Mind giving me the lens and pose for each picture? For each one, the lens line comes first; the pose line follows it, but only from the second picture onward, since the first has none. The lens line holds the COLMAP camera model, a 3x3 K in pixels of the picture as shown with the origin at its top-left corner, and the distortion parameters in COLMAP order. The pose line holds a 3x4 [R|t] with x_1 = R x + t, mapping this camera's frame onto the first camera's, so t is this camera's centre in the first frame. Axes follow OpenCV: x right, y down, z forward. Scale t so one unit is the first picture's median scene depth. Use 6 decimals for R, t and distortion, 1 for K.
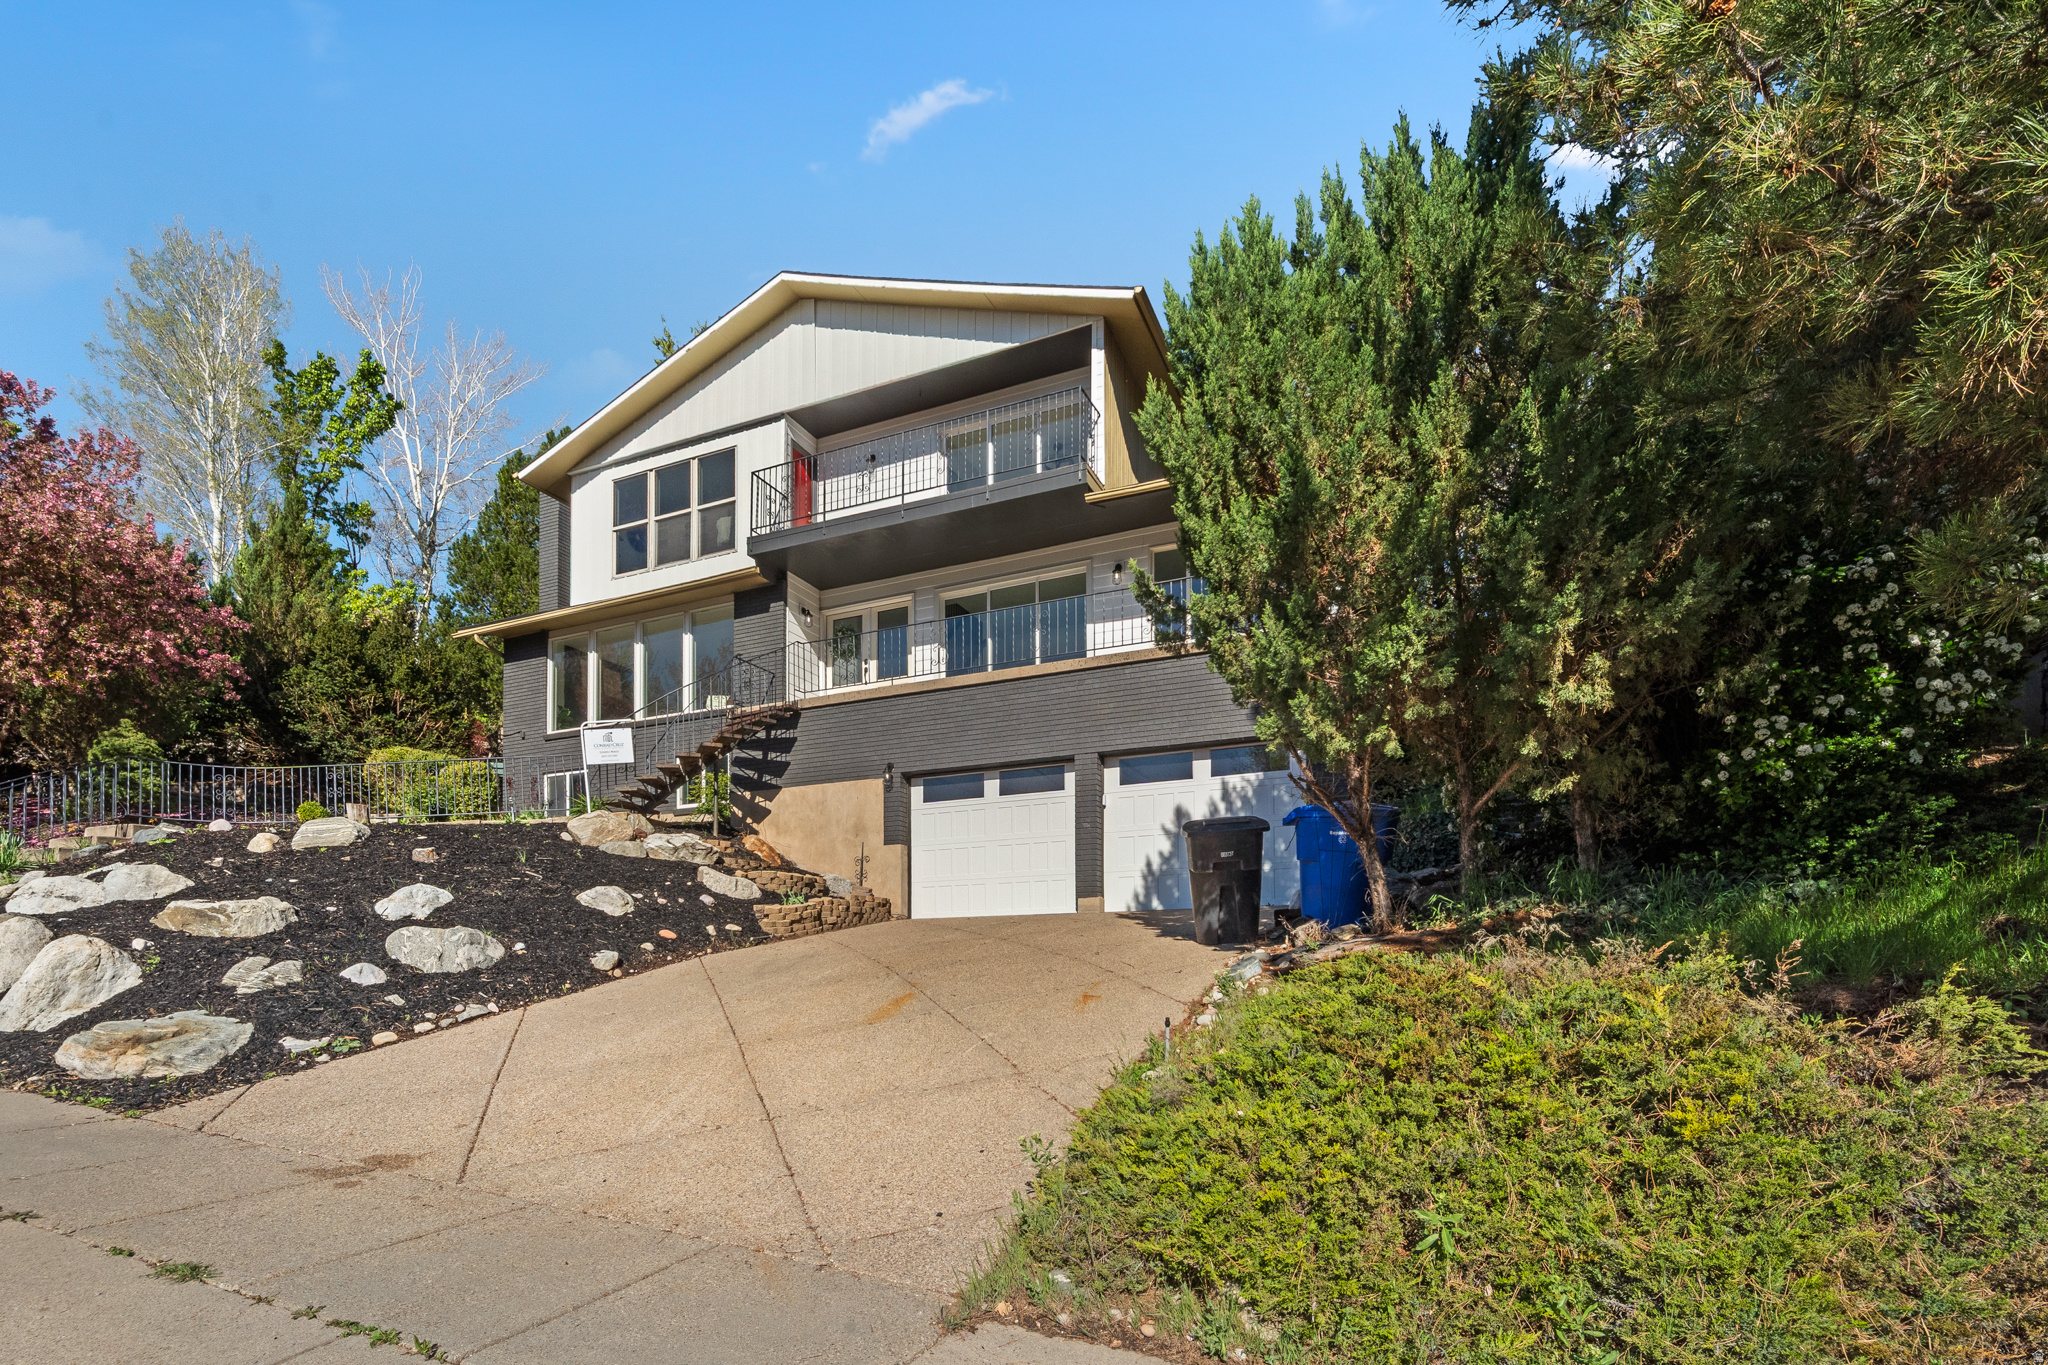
lens RADIAL K [[858.5, 0, 1022.7], [0, 858.5, 677.9], [0, 0, 1]] dist [0.003749, -0.002782]
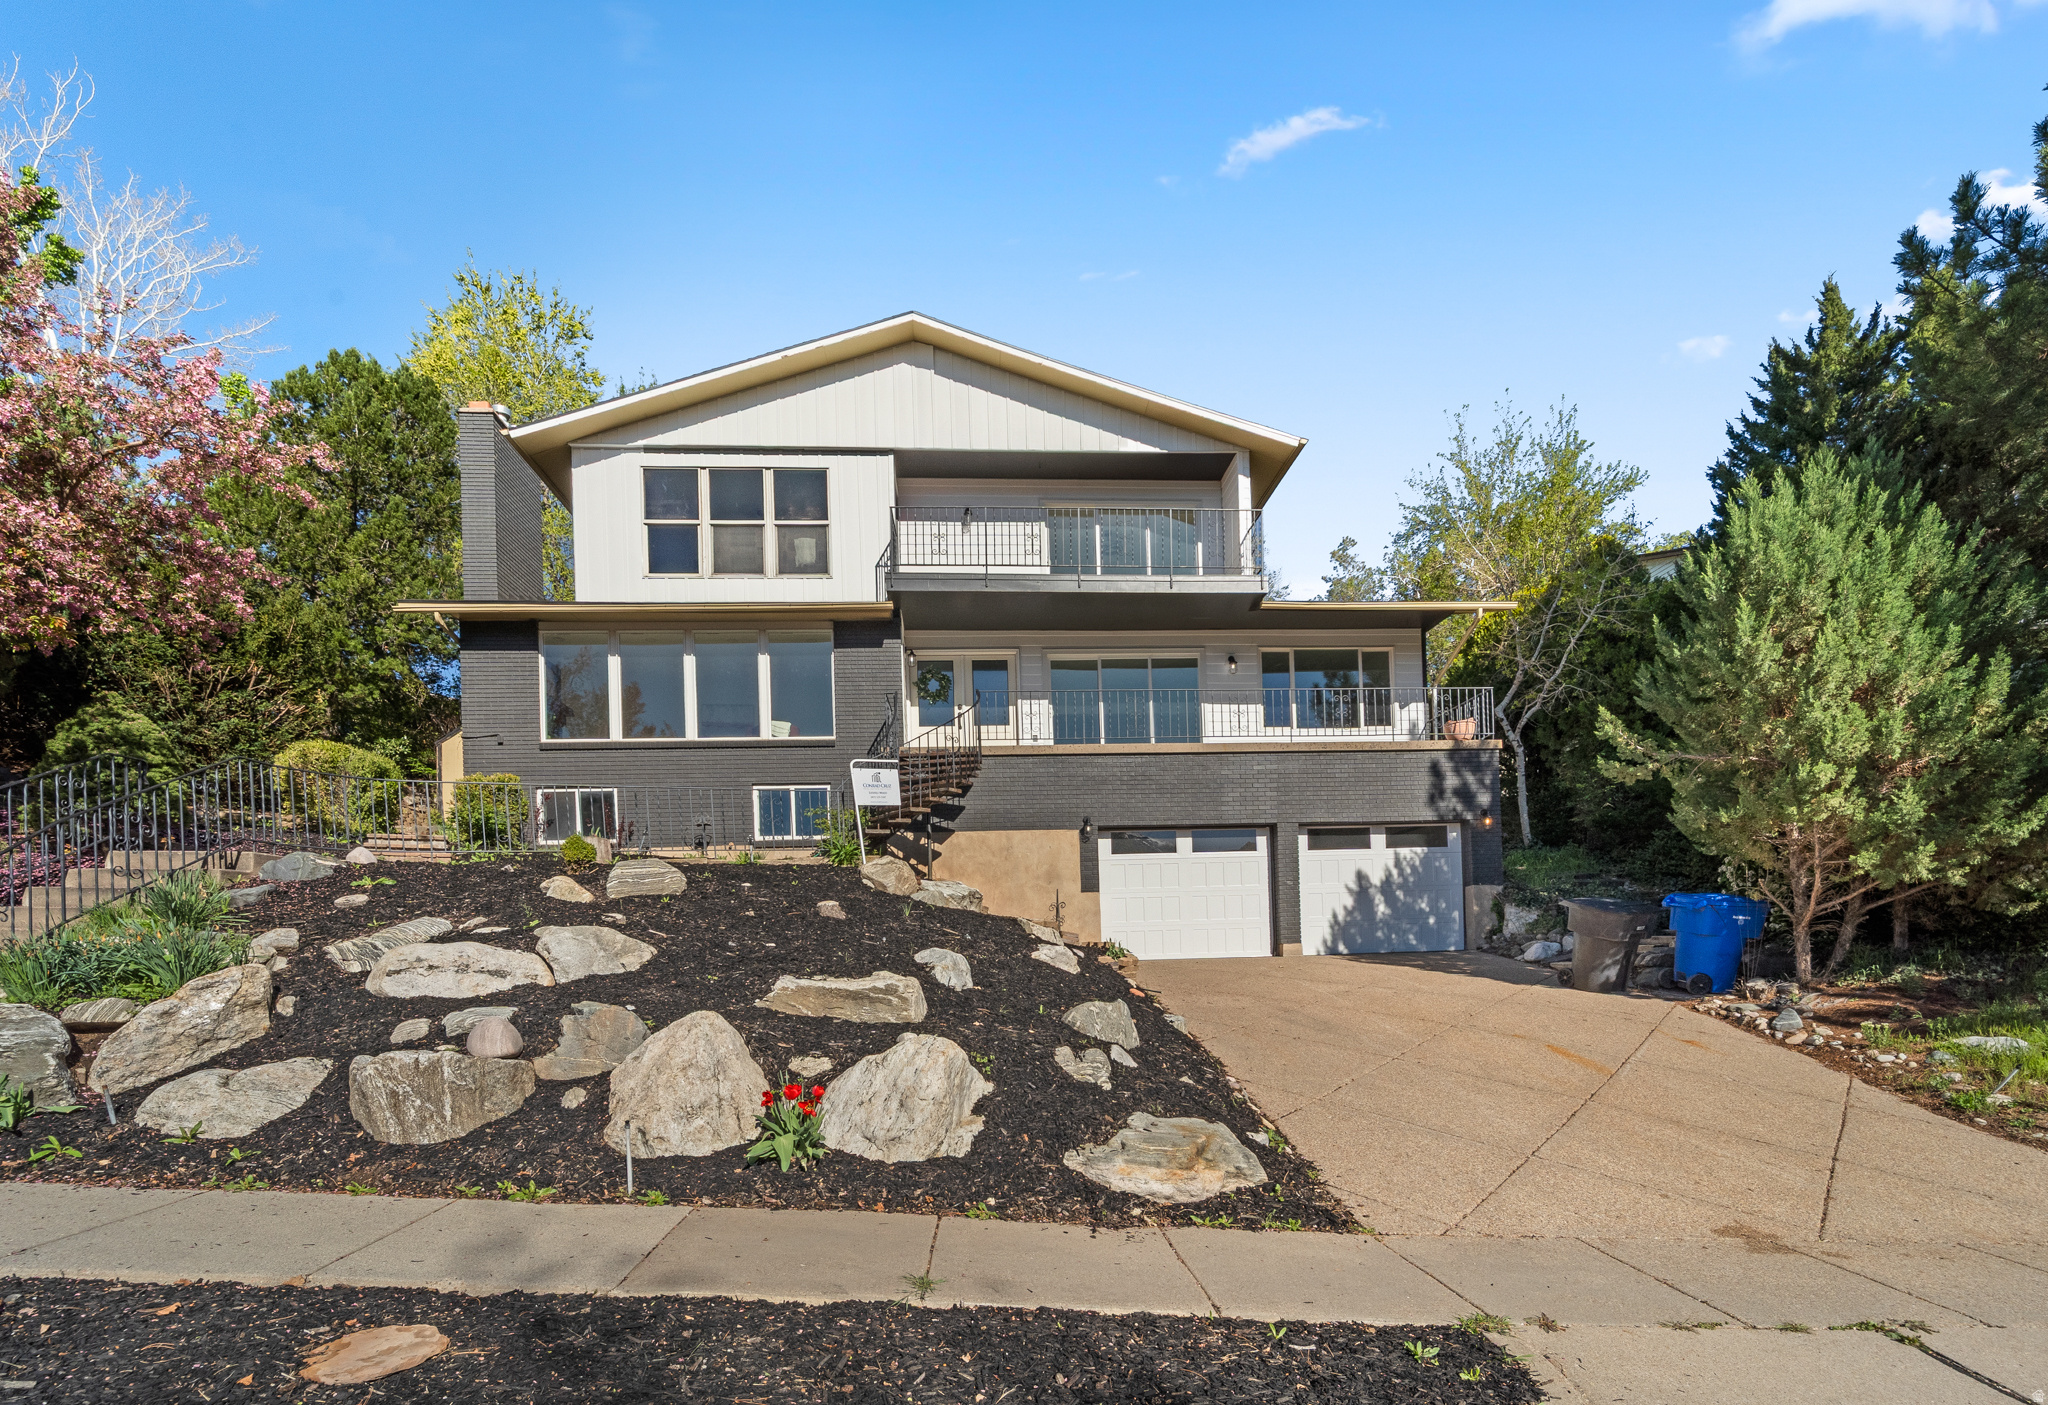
lens RADIAL K [[782.5, 0, 1022.8], [0, 782.5, 709.5], [0, 0, 1]] dist [0.000509, -0.000268]
pose [[0.912600, 0.108806, 0.394110, -0.616602], [-0.109125, 0.993792, -0.021676, -0.004358], [-0.394022, -0.023226, 0.918808, 0.123748]]
